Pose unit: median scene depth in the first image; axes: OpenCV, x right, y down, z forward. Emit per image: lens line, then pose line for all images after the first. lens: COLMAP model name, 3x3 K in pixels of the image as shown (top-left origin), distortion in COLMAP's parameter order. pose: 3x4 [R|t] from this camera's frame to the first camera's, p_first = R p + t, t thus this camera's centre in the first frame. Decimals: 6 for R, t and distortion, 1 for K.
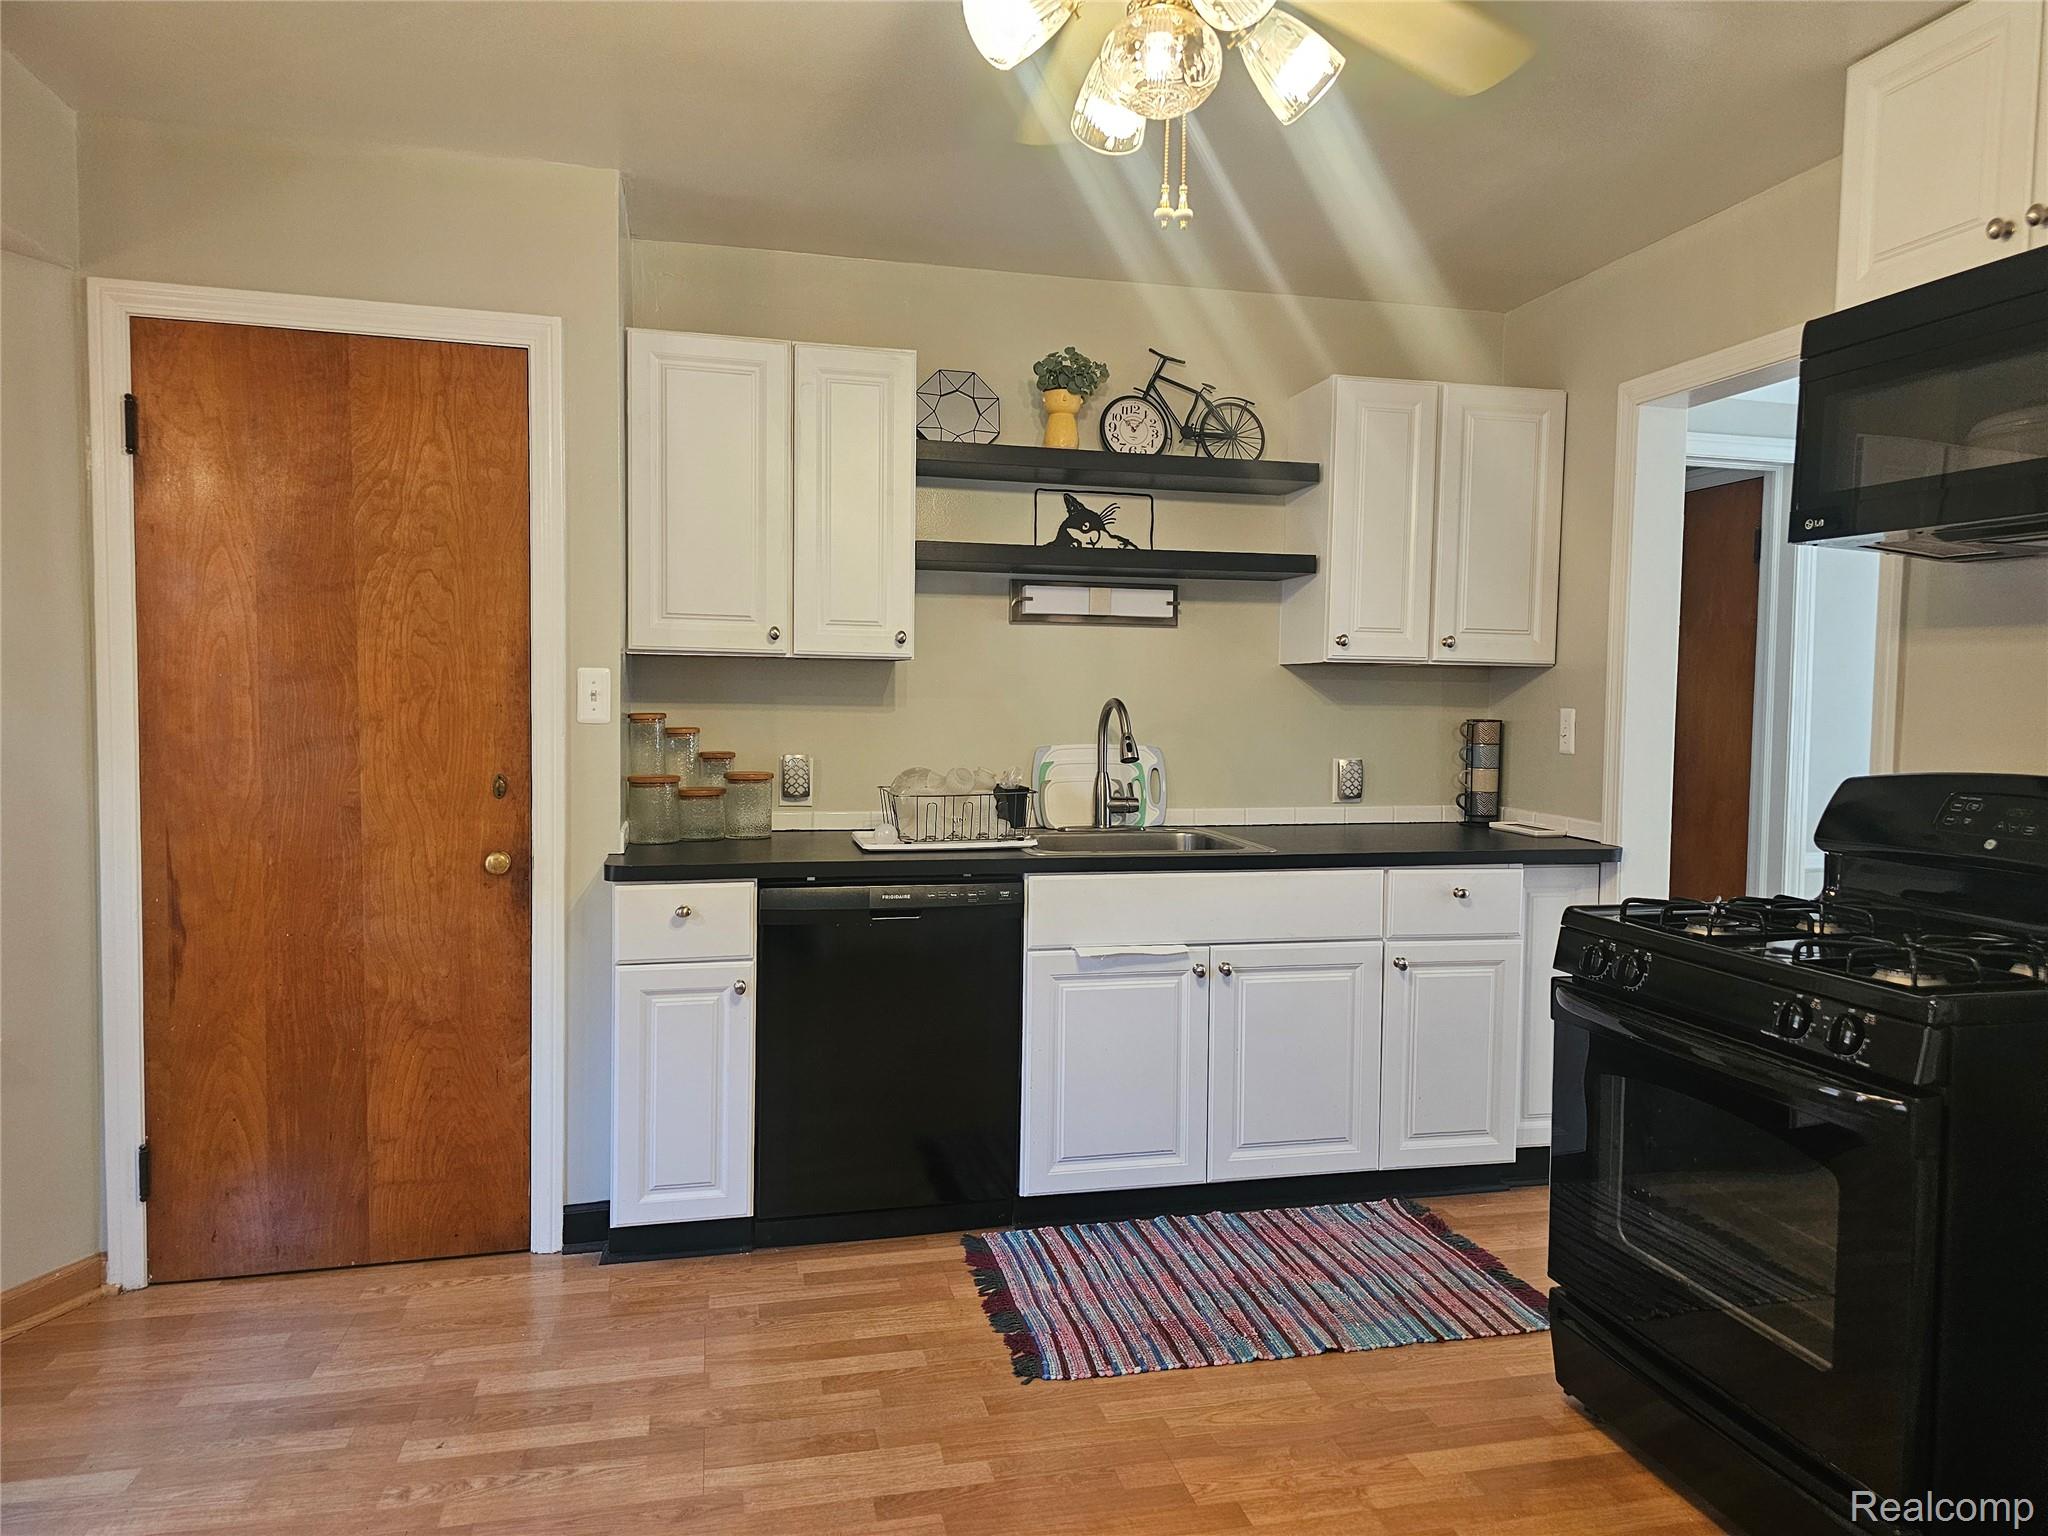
lens RADIAL K [[1382.9, 0, 1045.5], [0, 1382.9, 773.8], [0, 0, 1]] dist [0.078561, -0.038703]
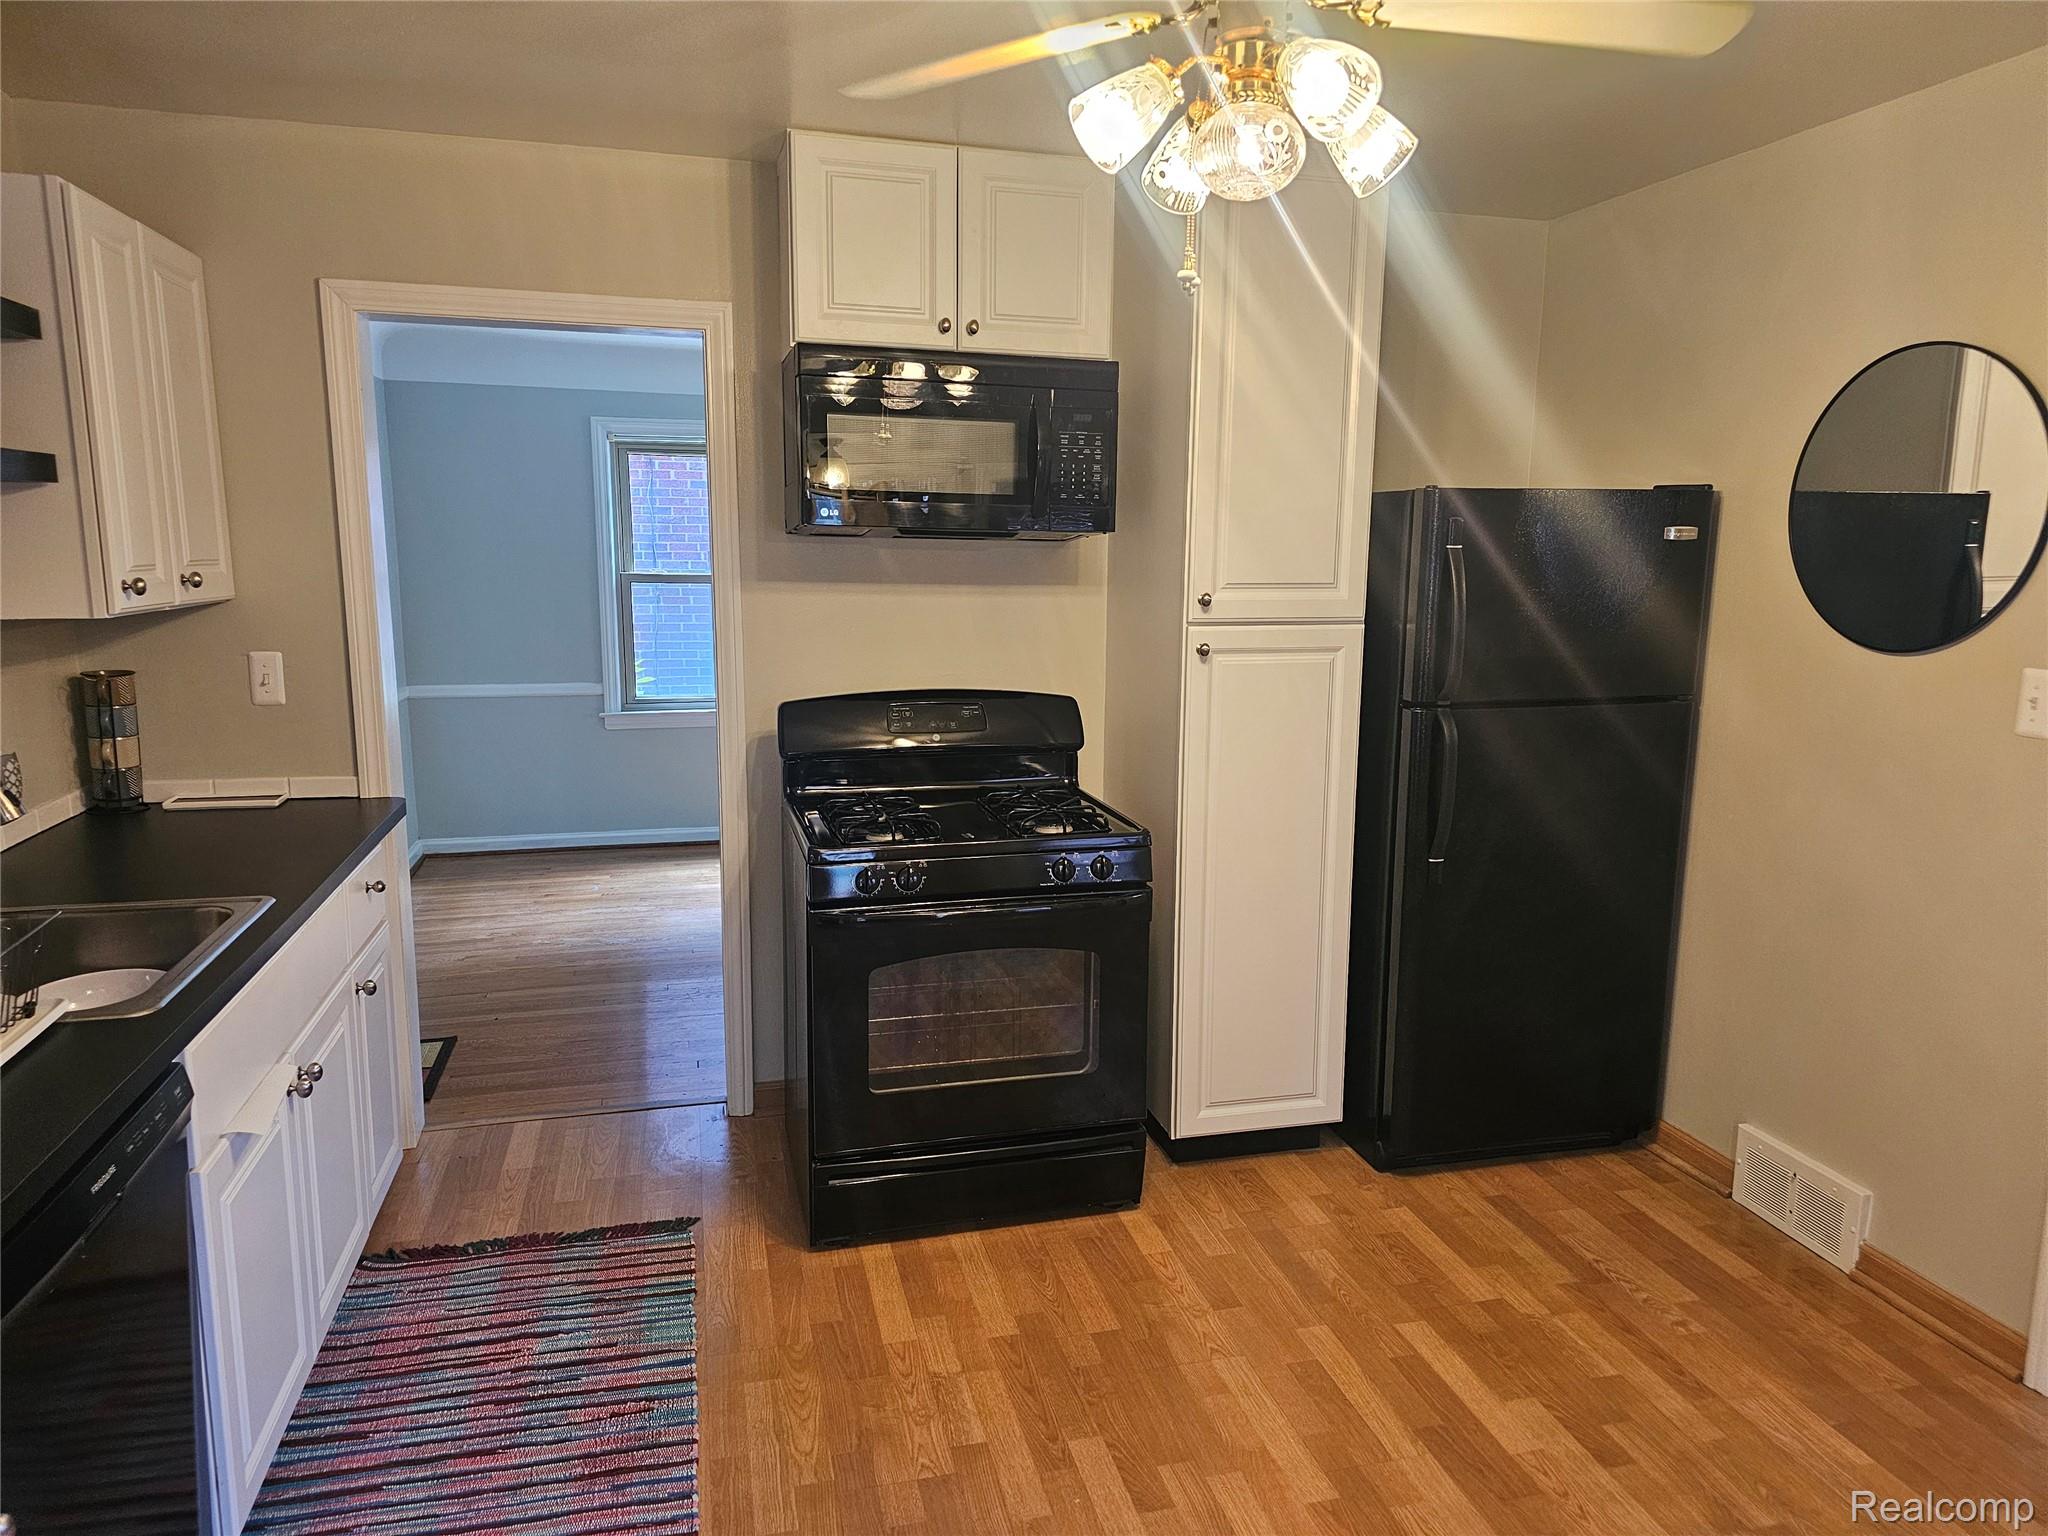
lens RADIAL K [[1382.9, 0, 1037.7], [0, 1382.9, 777.4], [0, 0, 1]] dist [0.078561, -0.038703]
pose [[-0.014497, -0.183026, 0.983001, -0.624102], [0.046825, 0.981902, 0.183512, -0.136581], [-0.998798, 0.048689, -0.005664, 0.688985]]
